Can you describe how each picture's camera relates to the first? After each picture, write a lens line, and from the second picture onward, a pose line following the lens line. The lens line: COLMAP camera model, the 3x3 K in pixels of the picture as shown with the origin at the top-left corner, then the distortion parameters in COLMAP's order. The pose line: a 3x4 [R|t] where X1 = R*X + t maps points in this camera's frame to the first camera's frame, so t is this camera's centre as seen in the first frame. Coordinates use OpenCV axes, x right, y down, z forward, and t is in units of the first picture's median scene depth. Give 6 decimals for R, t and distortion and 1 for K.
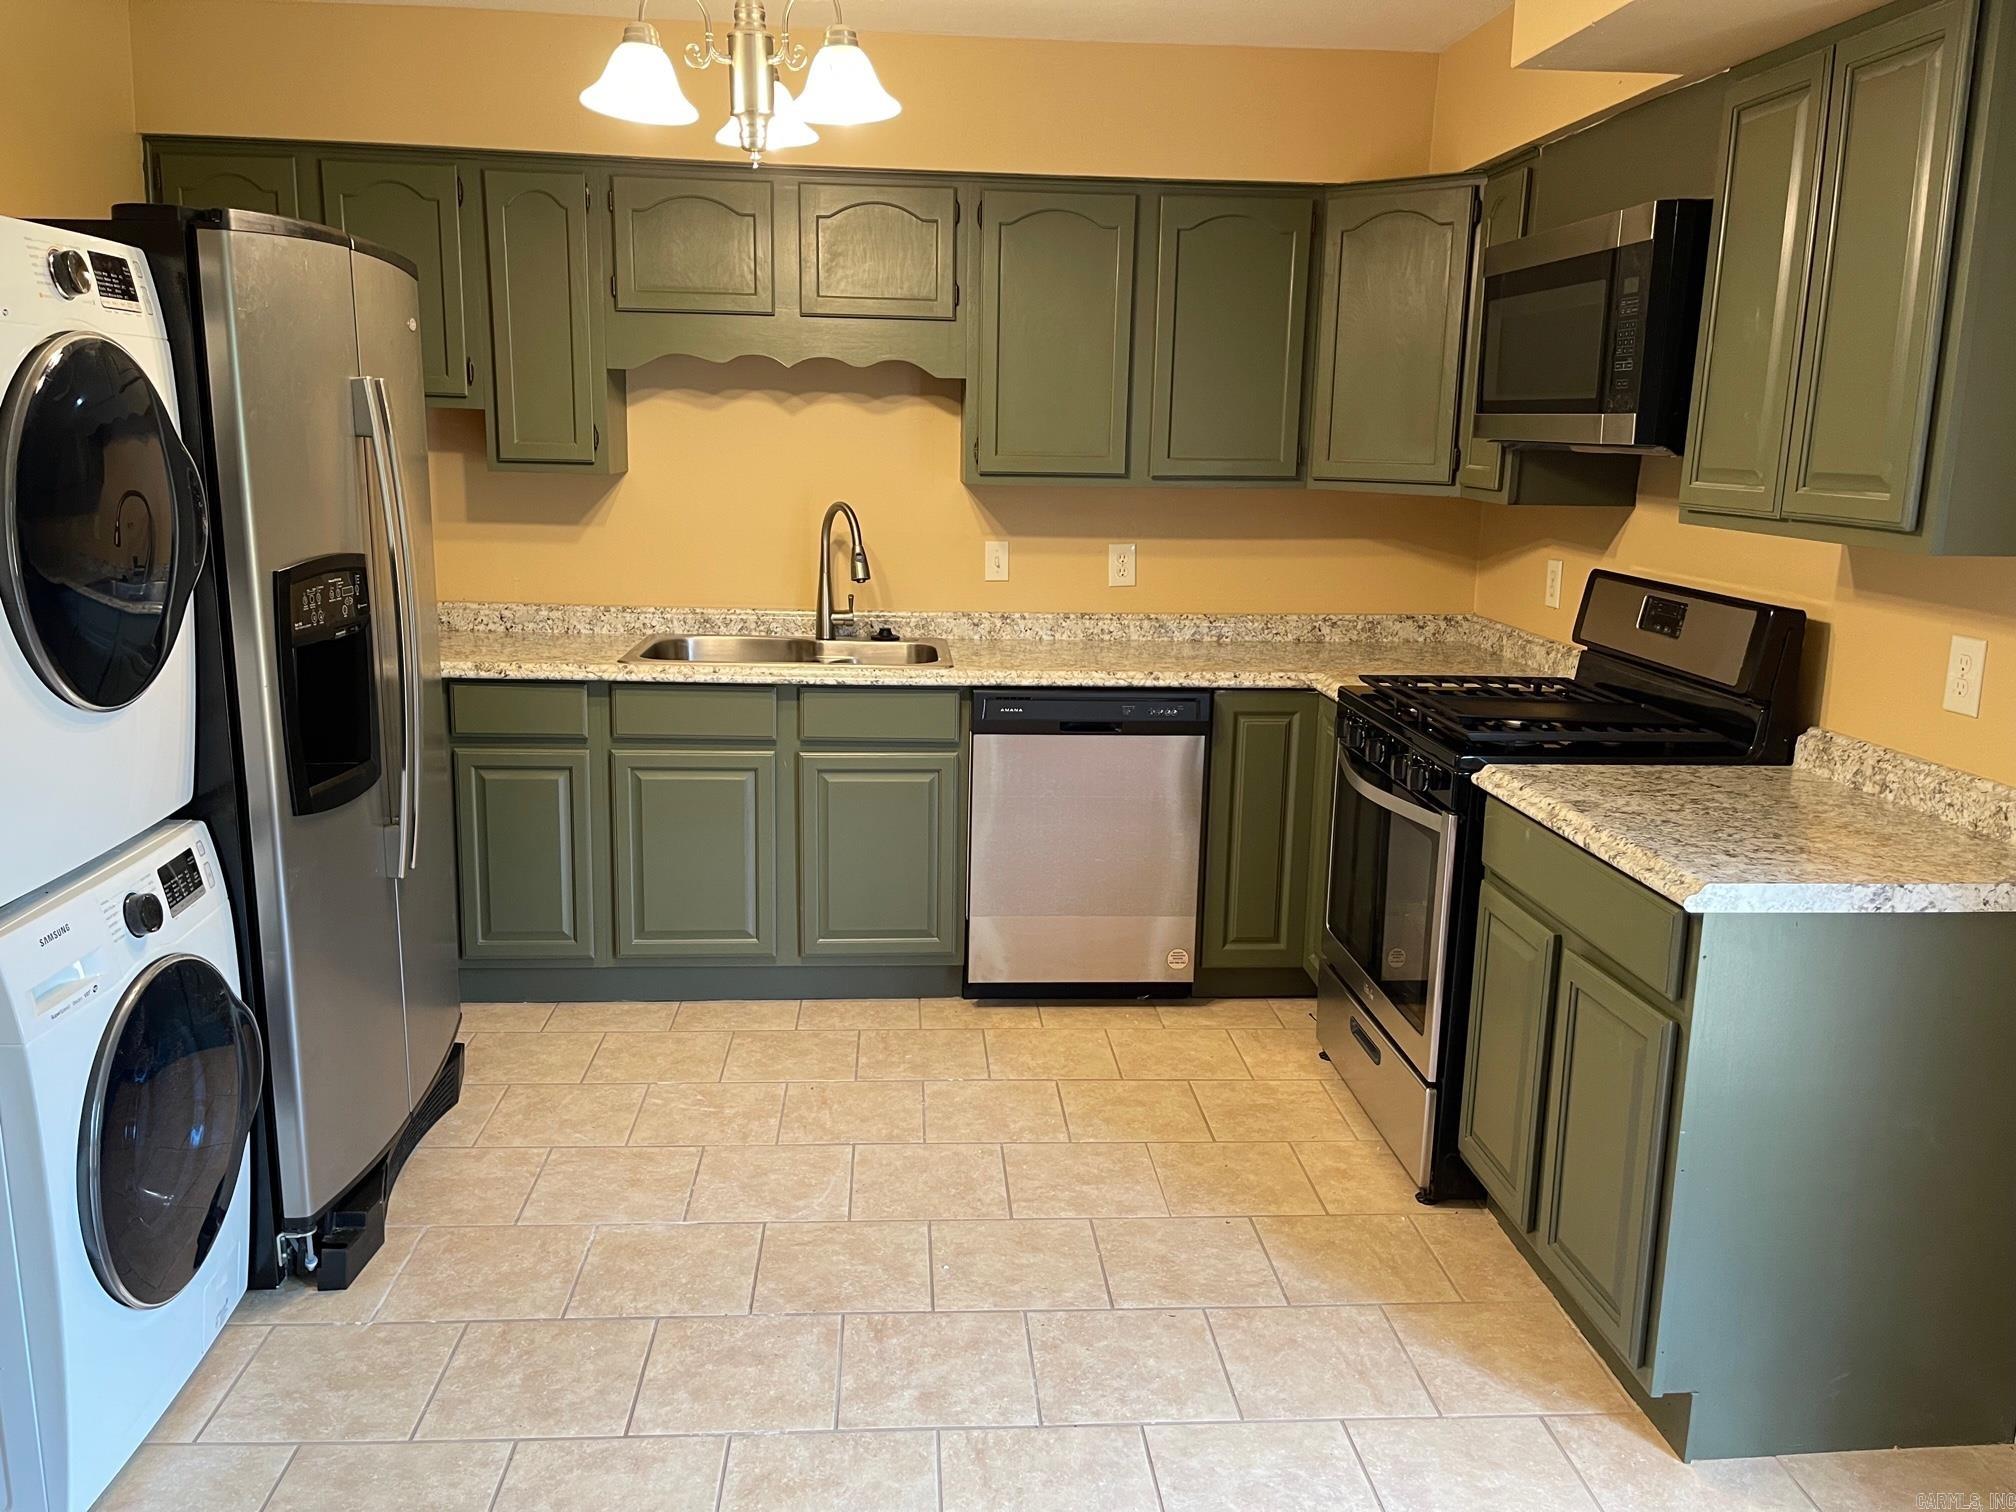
lens RADIAL K [[1502.0, 0, 1008.0], [0, 1502.0, 756.0], [0, 0, 1]] dist [0.083924, -0.133035]
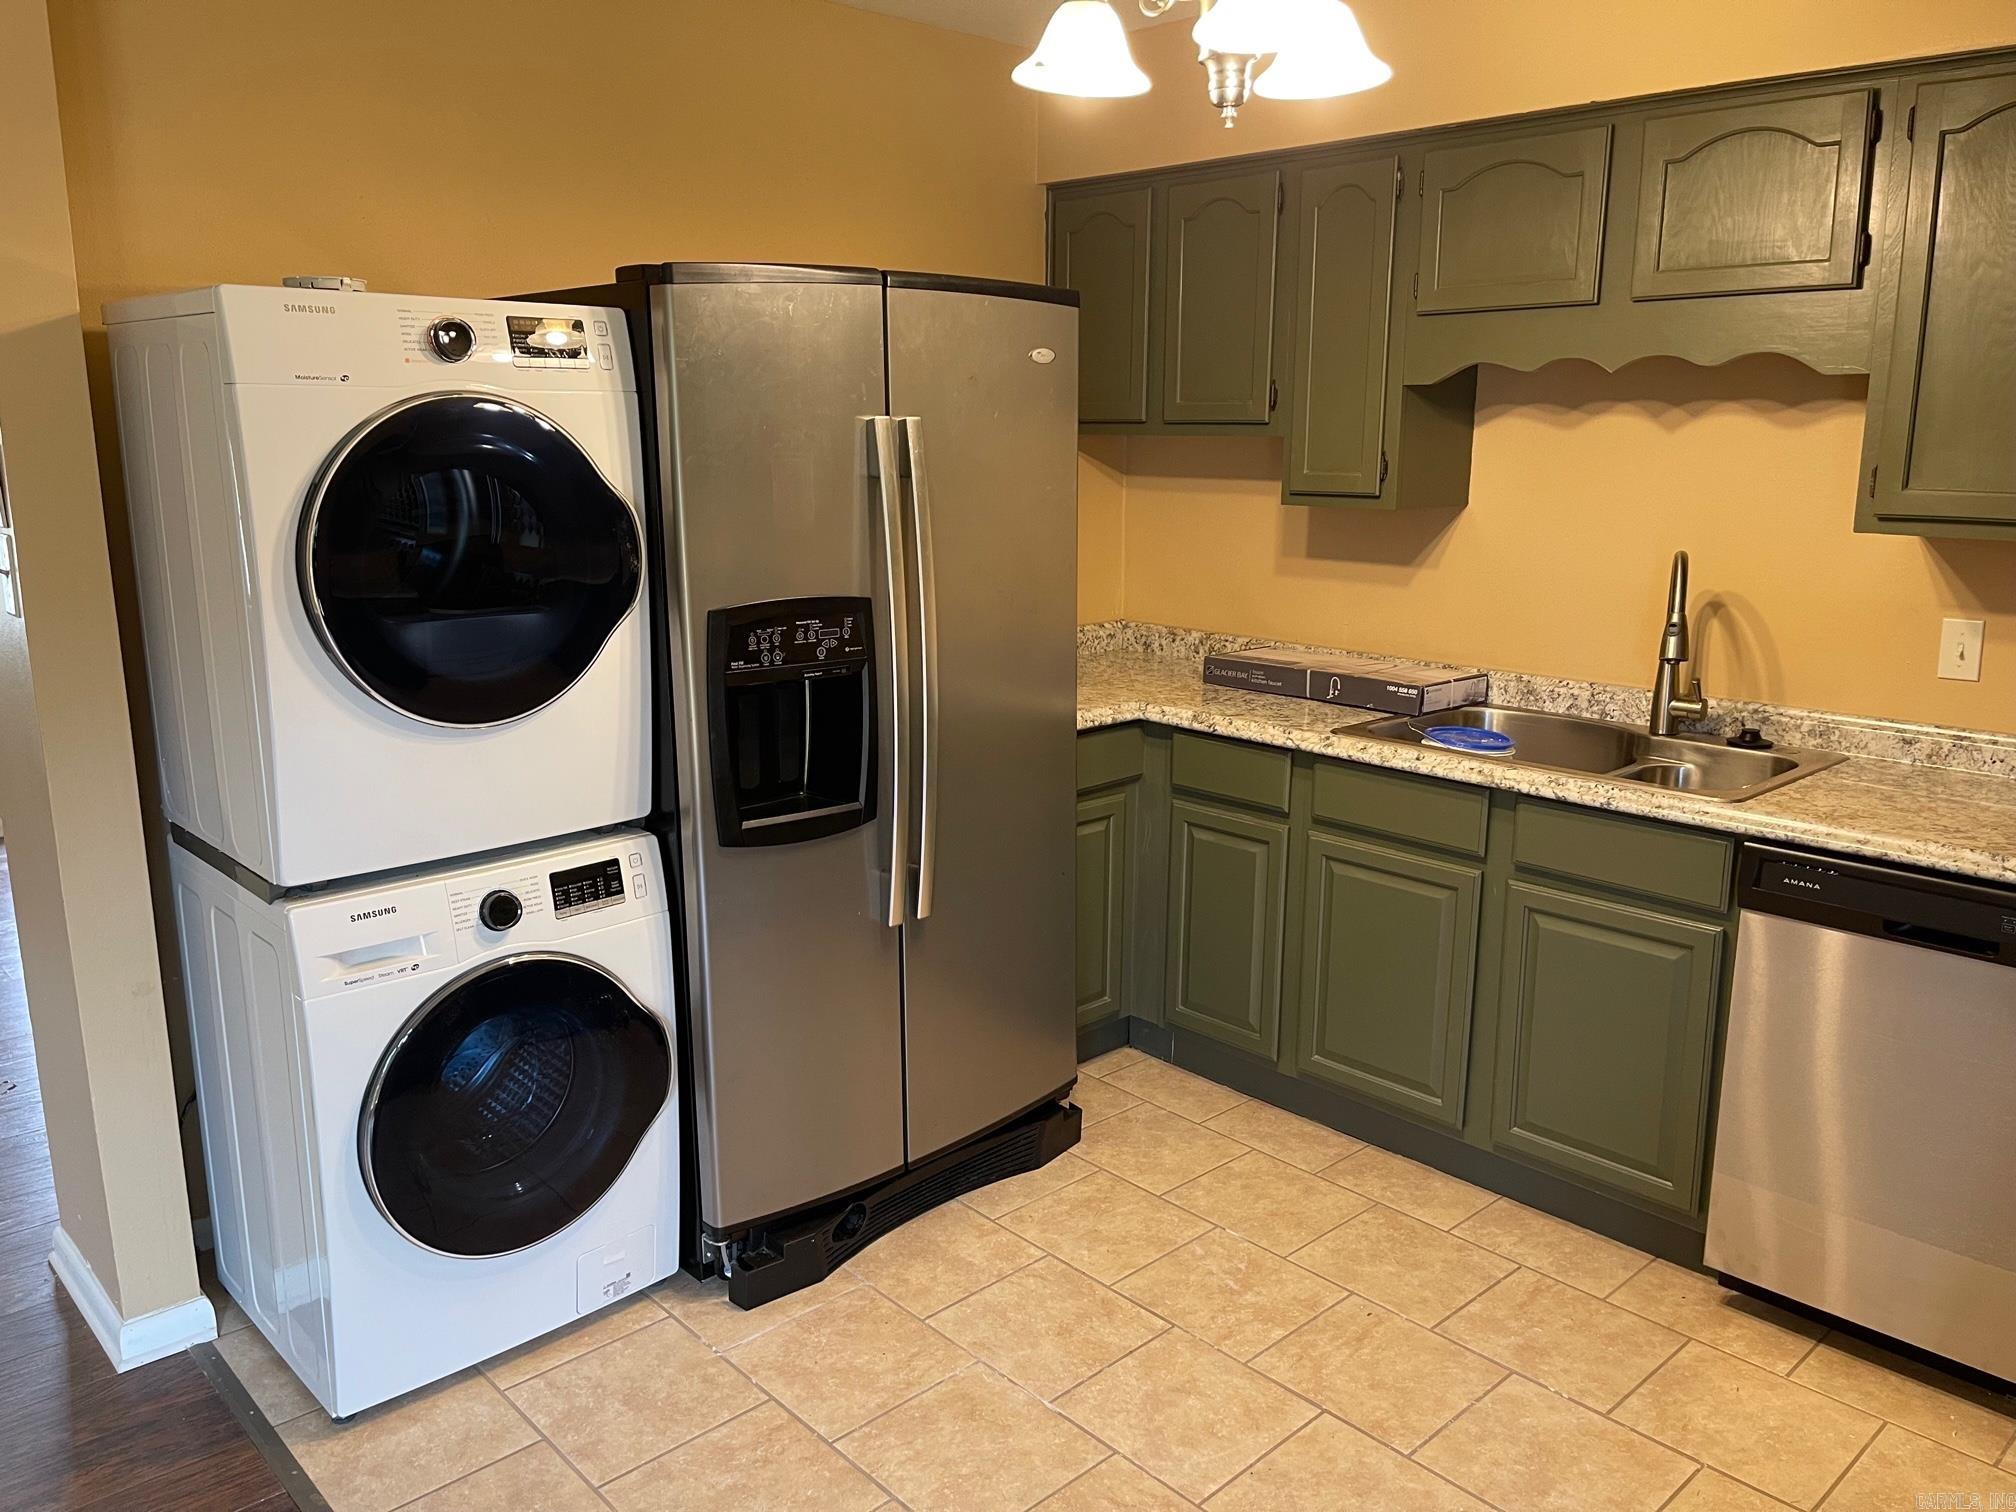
lens RADIAL K [[1510.8, 0, 1008.0], [0, 1510.8, 756.0], [0, 0, 1]] dist [0.040098, -0.049110]
pose [[0.630802, 0.144110, -0.762445, 0.279523], [-0.149276, 0.986786, 0.063011, -0.075137], [0.761450, 0.074067, 0.643978, 0.315419]]
